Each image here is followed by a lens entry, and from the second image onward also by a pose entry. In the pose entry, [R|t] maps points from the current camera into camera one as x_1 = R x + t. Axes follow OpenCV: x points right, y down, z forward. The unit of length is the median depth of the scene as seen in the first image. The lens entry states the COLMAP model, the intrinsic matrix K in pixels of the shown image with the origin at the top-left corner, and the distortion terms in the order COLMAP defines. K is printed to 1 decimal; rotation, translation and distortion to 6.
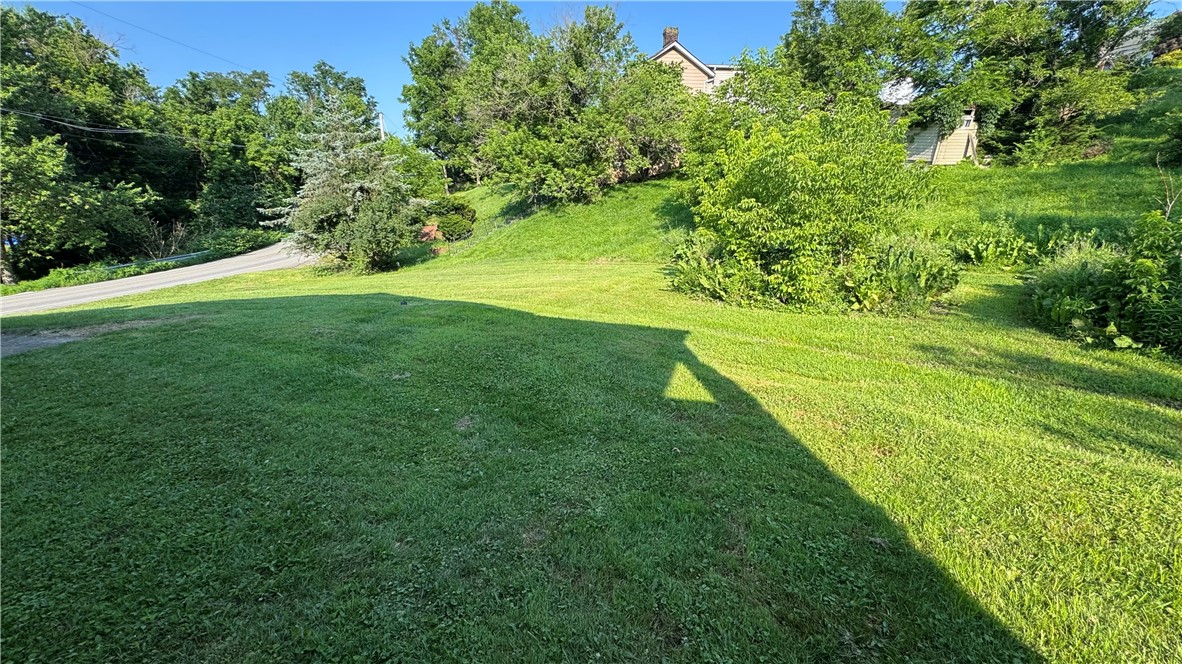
lens RADIAL K [[470.7, 0, 591.2], [0, 470.7, 329.0], [0, 0, 1]] dist [0.000660, -0.000408]
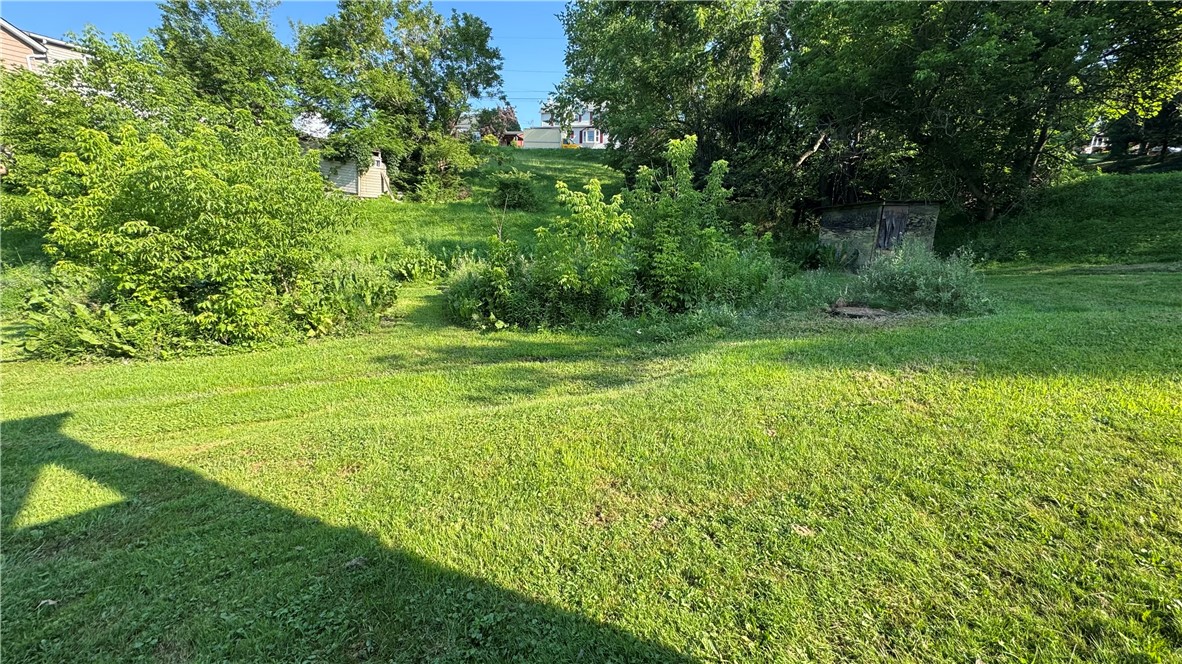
lens RADIAL K [[470.7, 0, 592.5], [0, 470.7, 330.6], [0, 0, 1]] dist [0.000660, -0.000408]
pose [[0.508326, -0.171487, 0.843918, 0.029420], [0.216578, 0.973932, 0.067453, 0.005413], [-0.833486, 0.148486, 0.532215, -0.002054]]
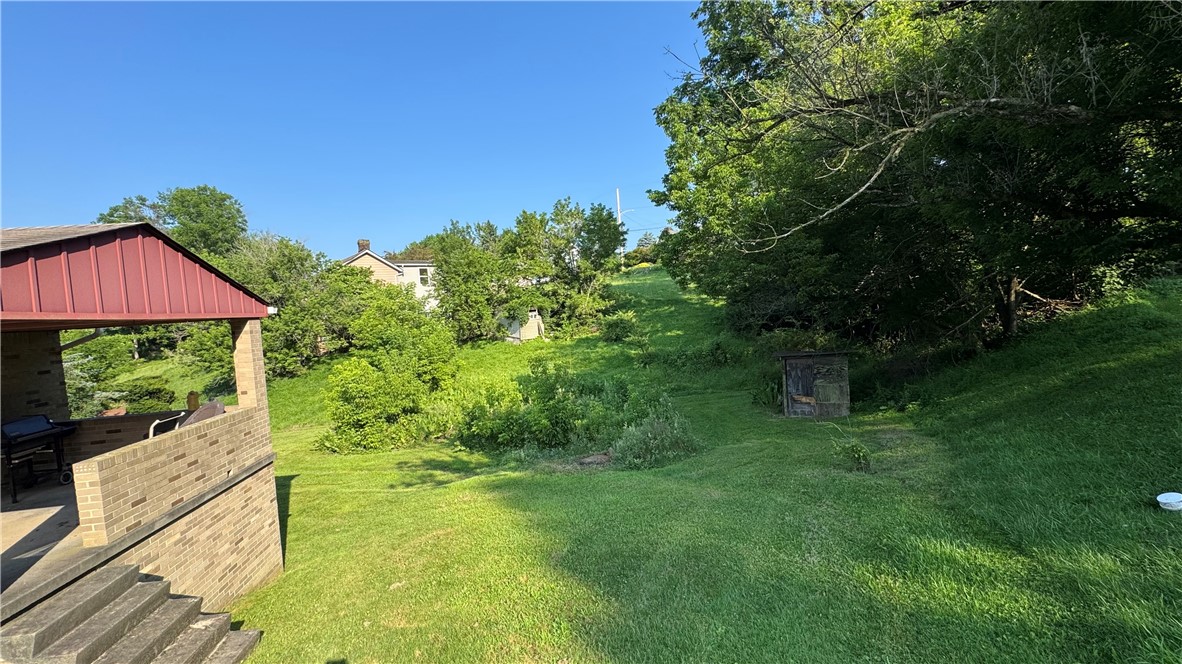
lens RADIAL K [[470.7, 0, 589.3], [0, 470.7, 328.9], [0, 0, 1]] dist [0.000660, -0.000408]
pose [[0.883918, -0.061870, 0.463531, 0.306620], [0.181780, 0.958717, -0.218675, 0.056088], [-0.430865, 0.277551, 0.858674, -1.113958]]
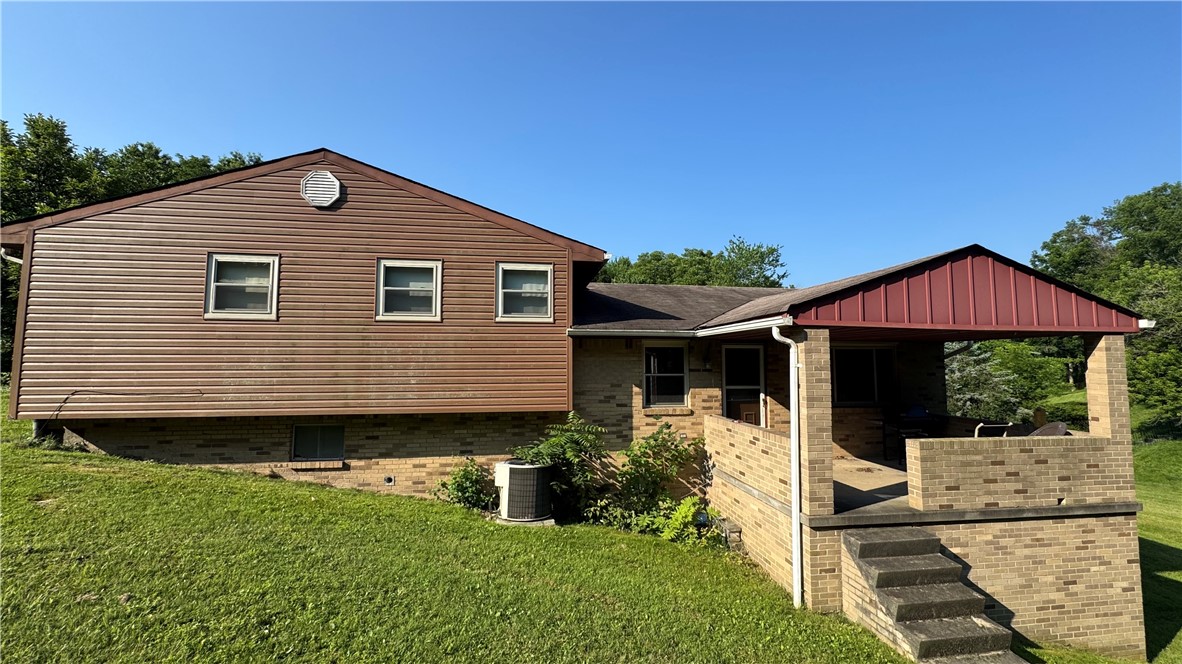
lens RADIAL K [[470.7, 0, 594.8], [0, 470.7, 329.6], [0, 0, 1]] dist [0.000660, -0.000408]
pose [[0.462860, -0.043514, -0.885363, 0.421463], [-0.264266, 0.946603, -0.184679, 0.074796], [0.846123, 0.319452, 0.426645, -1.102820]]
